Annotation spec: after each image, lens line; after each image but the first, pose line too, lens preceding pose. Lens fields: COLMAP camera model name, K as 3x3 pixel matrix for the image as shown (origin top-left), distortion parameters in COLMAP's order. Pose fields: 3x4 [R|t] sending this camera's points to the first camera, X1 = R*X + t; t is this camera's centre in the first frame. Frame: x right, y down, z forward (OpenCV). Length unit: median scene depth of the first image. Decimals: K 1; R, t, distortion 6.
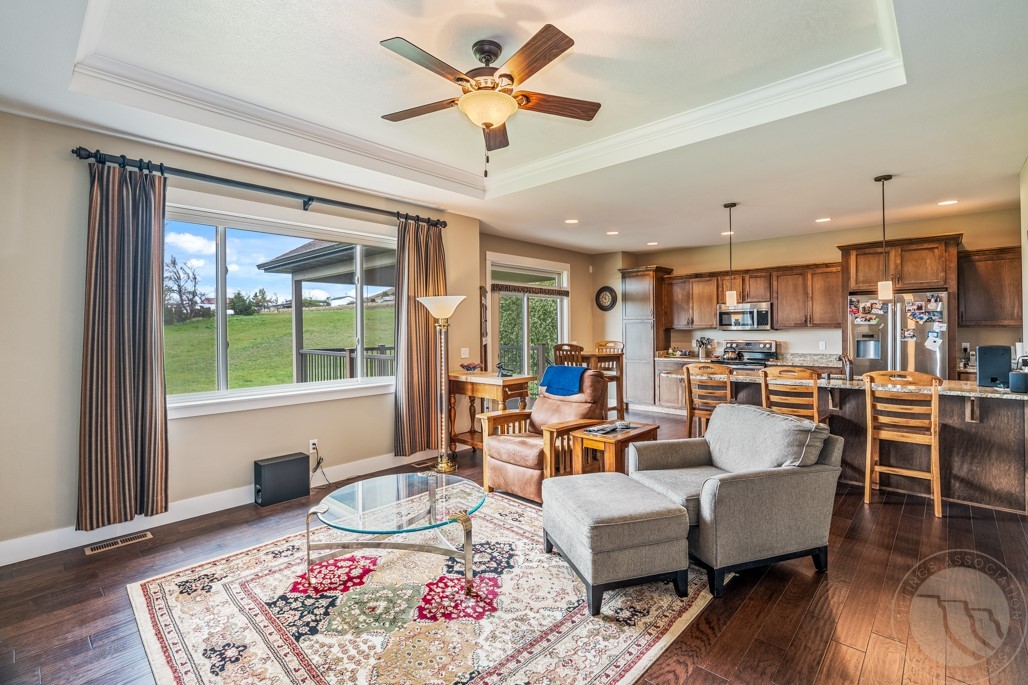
lens RADIAL K [[470.3, 0, 515.2], [0, 470.3, 329.3], [0, 0, 1]] dist [0.000143, -0.000004]
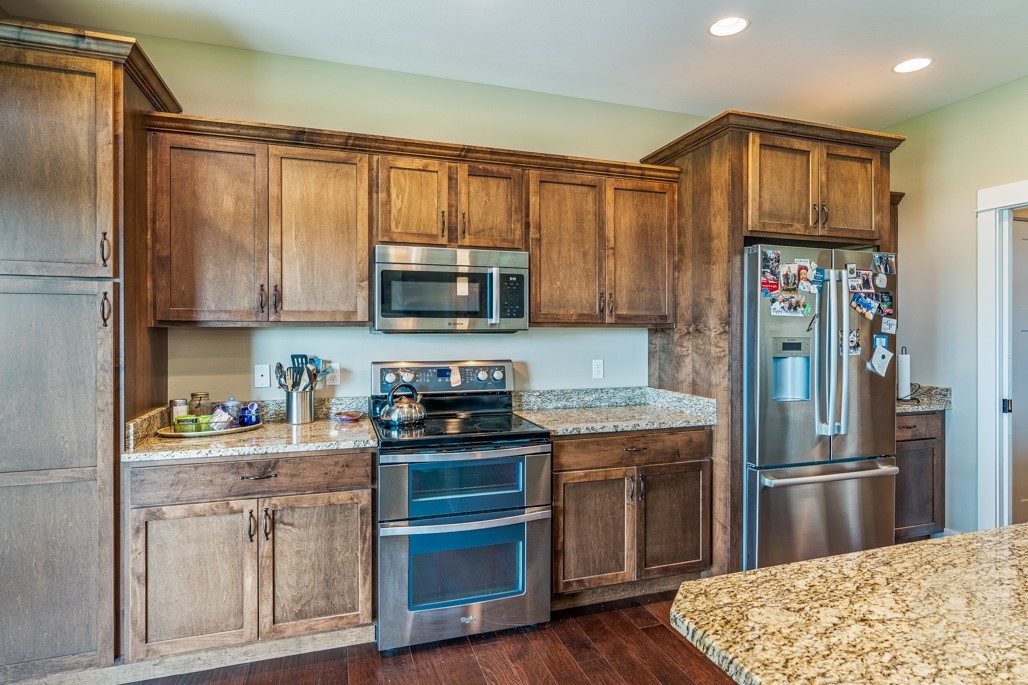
lens RADIAL K [[555.1, 0, 515.7], [0, 555.1, 328.1], [0, 0, 1]] dist [0.001853, 0.000169]
pose [[0.472577, 0.009524, 0.881238, 0.174162], [-0.003413, 0.999954, -0.008977, 0.003115], [-0.881283, 0.001234, 0.472588, 0.813442]]
